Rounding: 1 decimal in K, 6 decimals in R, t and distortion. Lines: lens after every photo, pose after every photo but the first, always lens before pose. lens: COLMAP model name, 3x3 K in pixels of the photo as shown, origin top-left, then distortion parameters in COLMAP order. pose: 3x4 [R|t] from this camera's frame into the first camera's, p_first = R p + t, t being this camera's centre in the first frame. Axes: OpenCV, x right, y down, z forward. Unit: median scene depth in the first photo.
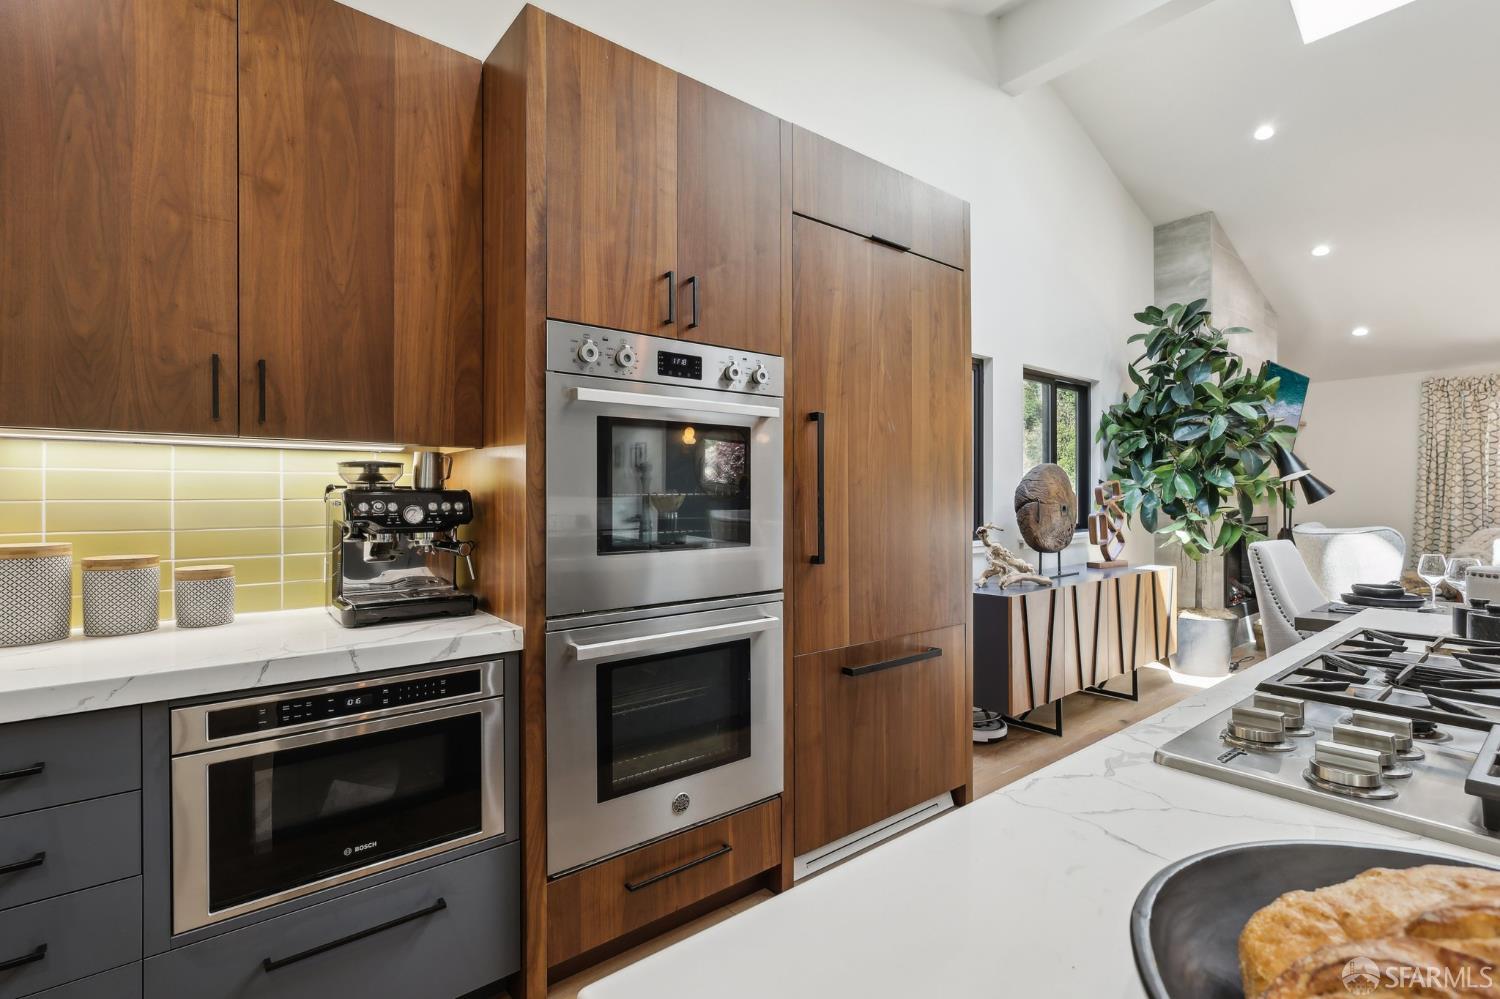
lens RADIAL K [[699.3, 0, 753.8], [0, 699.3, 497.4], [0, 0, 1]] dist [-0.000197, 0.000643]
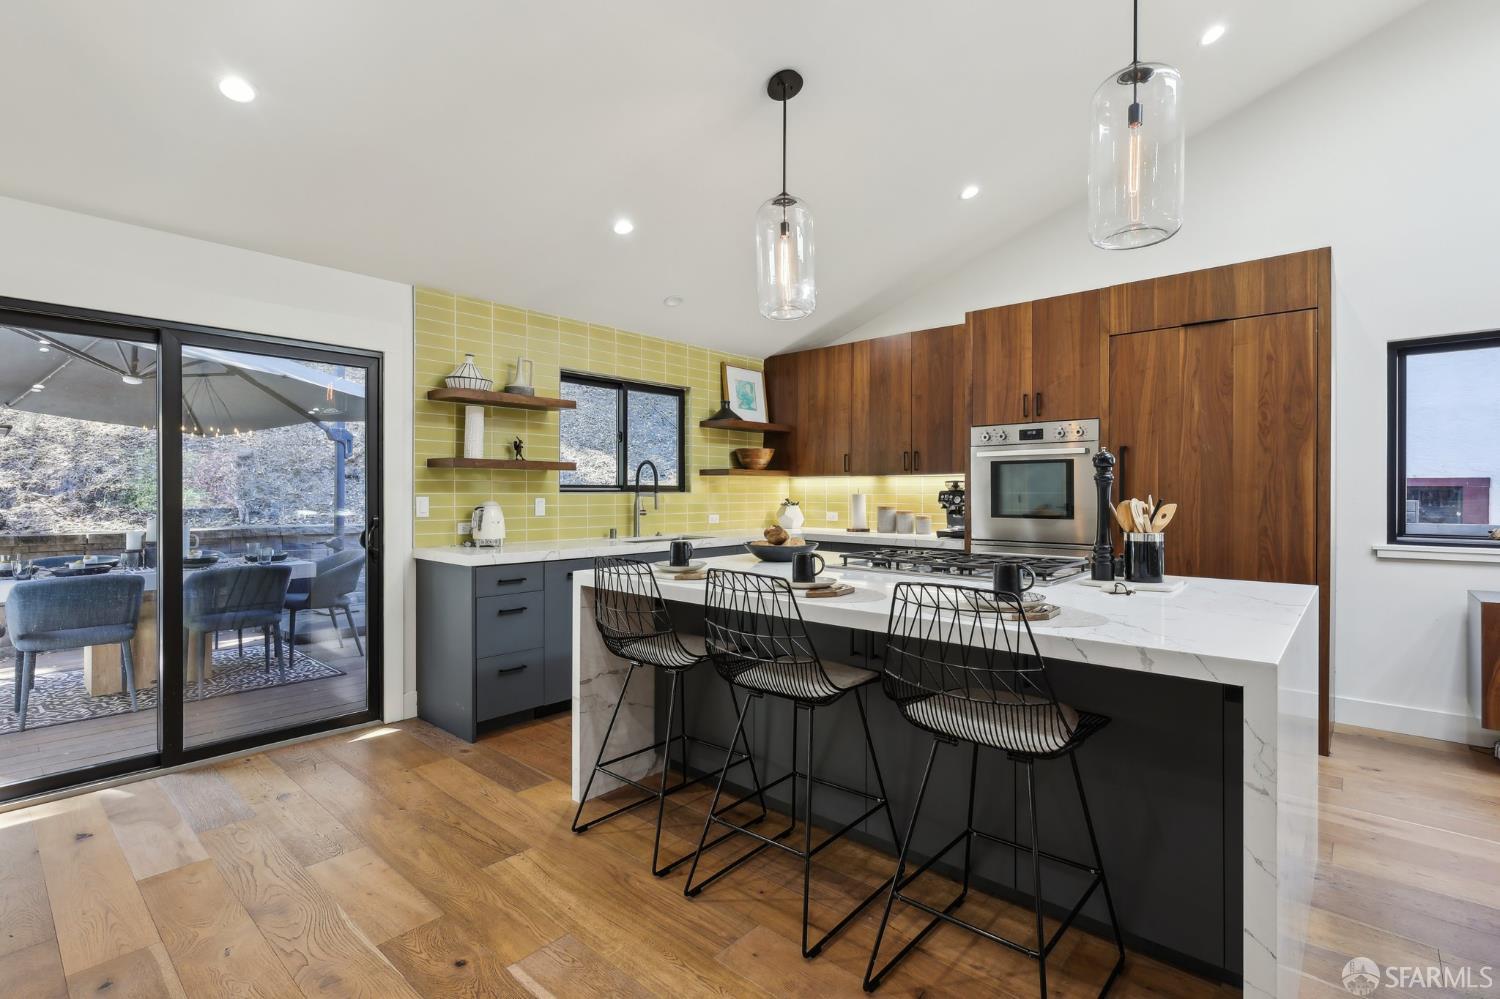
lens RADIAL K [[699.3, 0, 754.7], [0, 699.3, 491.7], [0, 0, 1]] dist [-0.000197, 0.000643]
pose [[0.154317, 0.003721, -0.988014, 1.956802], [-0.002208, 0.999992, 0.003422, -0.014990], [0.988019, 0.001653, 0.154324, -0.201717]]
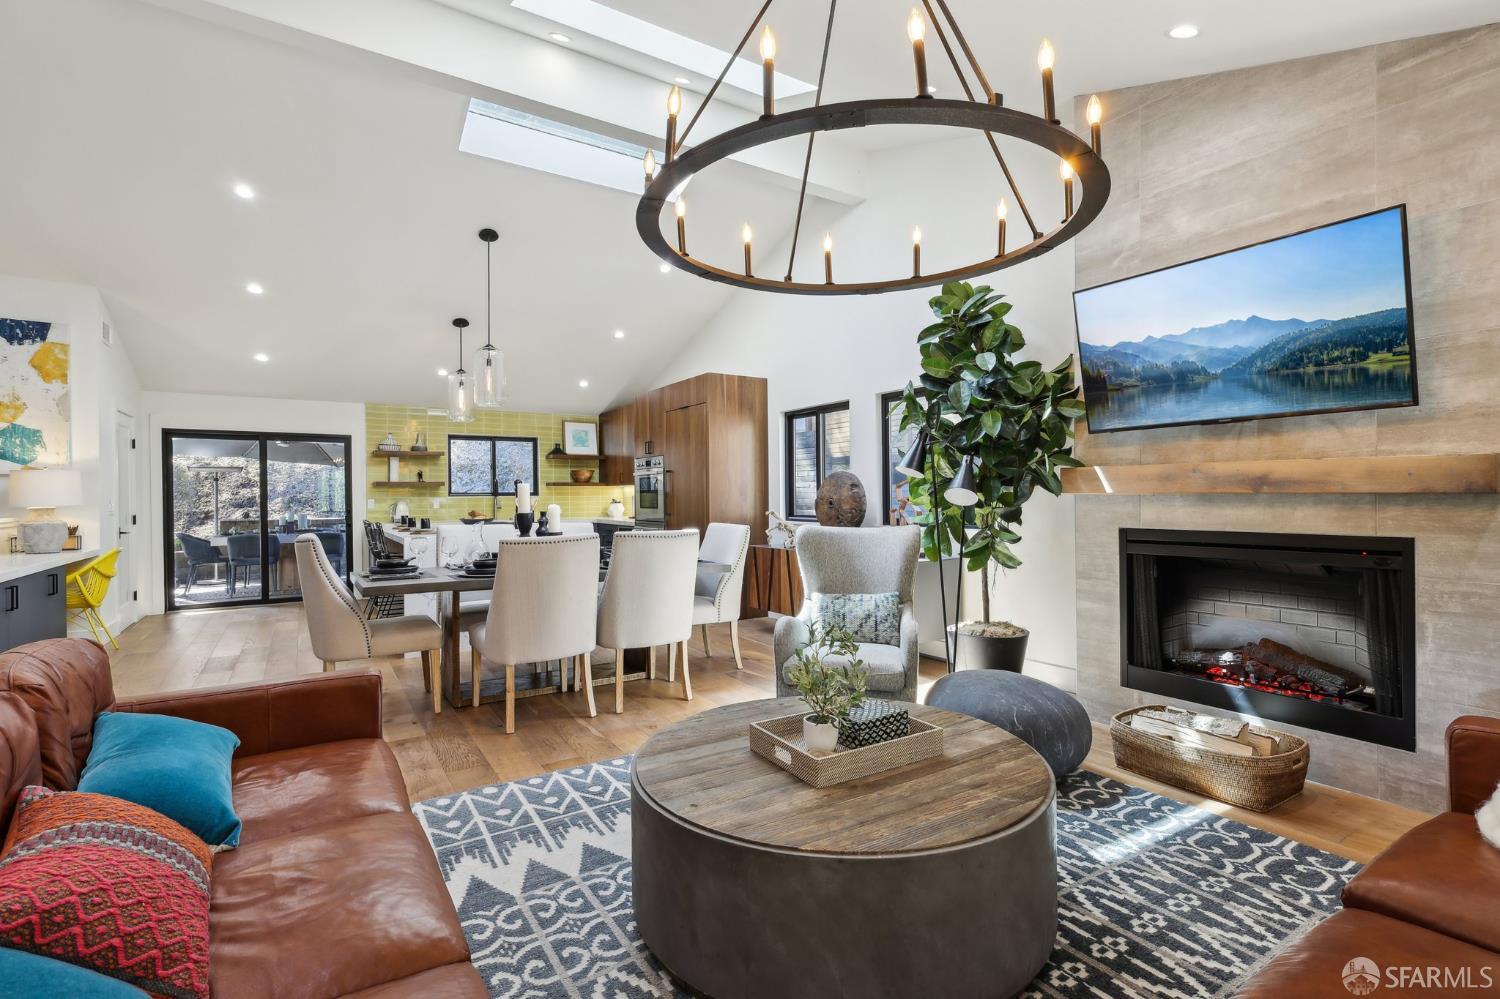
lens RADIAL K [[699.3, 0, 741.1], [0, 699.3, 499.2], [0, 0, 1]] dist [-0.000197, 0.000643]
pose [[-0.130974, 0.012765, -0.991304, 3.882527], [0.010424, 0.999880, 0.011499, -0.021618], [0.991331, -0.008827, -0.131091, 2.050505]]
